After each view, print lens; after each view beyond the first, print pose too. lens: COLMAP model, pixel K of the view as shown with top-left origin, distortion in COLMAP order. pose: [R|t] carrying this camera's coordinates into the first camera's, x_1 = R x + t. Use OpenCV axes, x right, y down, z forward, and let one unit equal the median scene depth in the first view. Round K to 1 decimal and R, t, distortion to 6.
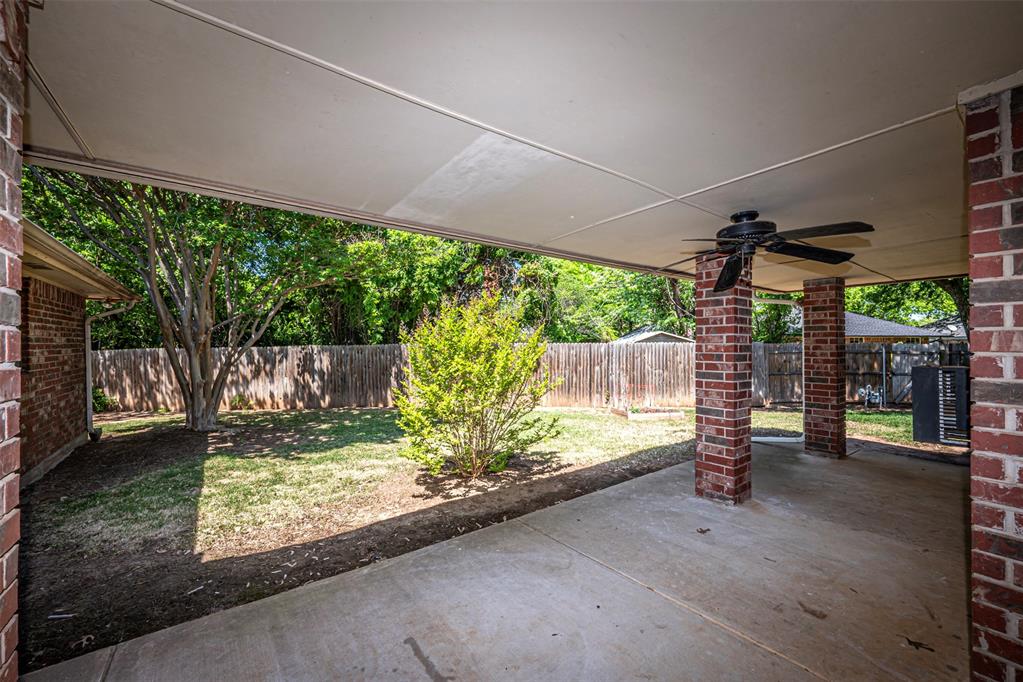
lens RADIAL K [[400.6, 0, 511.5], [0, 400.6, 341.0], [0, 0, 1]] dist [0.000204, -0.000148]
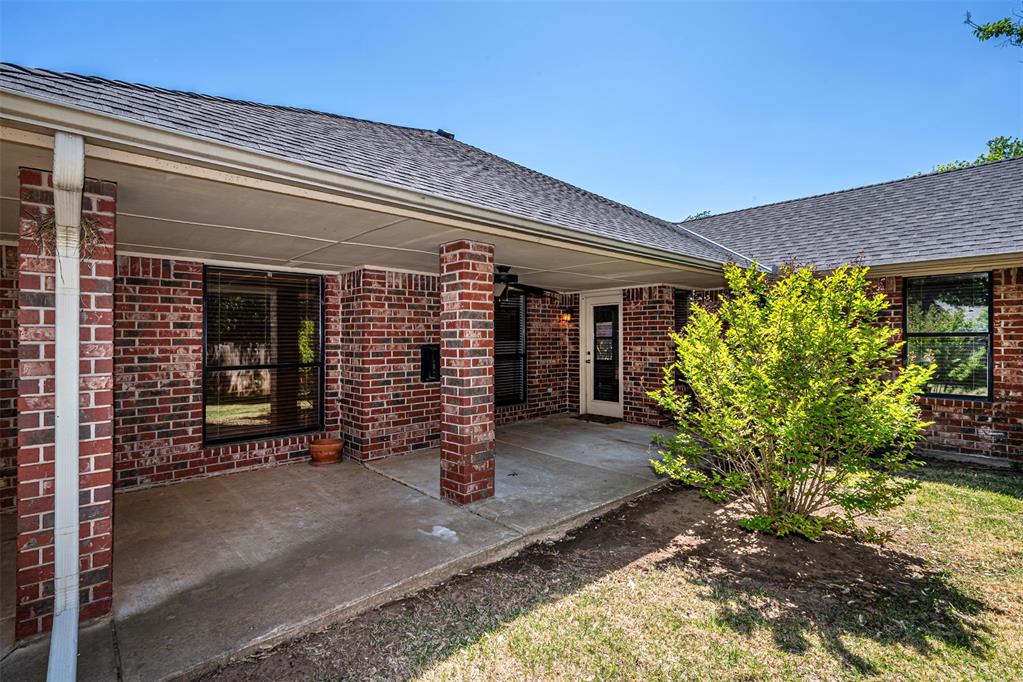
lens RADIAL K [[451.8, 0, 511.5], [0, 451.8, 341.0], [0, 0, 1]] dist [-0.000128, -0.000014]
pose [[-0.993407, 0.003805, -0.114579, 0.485279], [0.002903, 0.999963, 0.008036, 0.006554], [0.114605, 0.007650, -0.993382, 1.852903]]
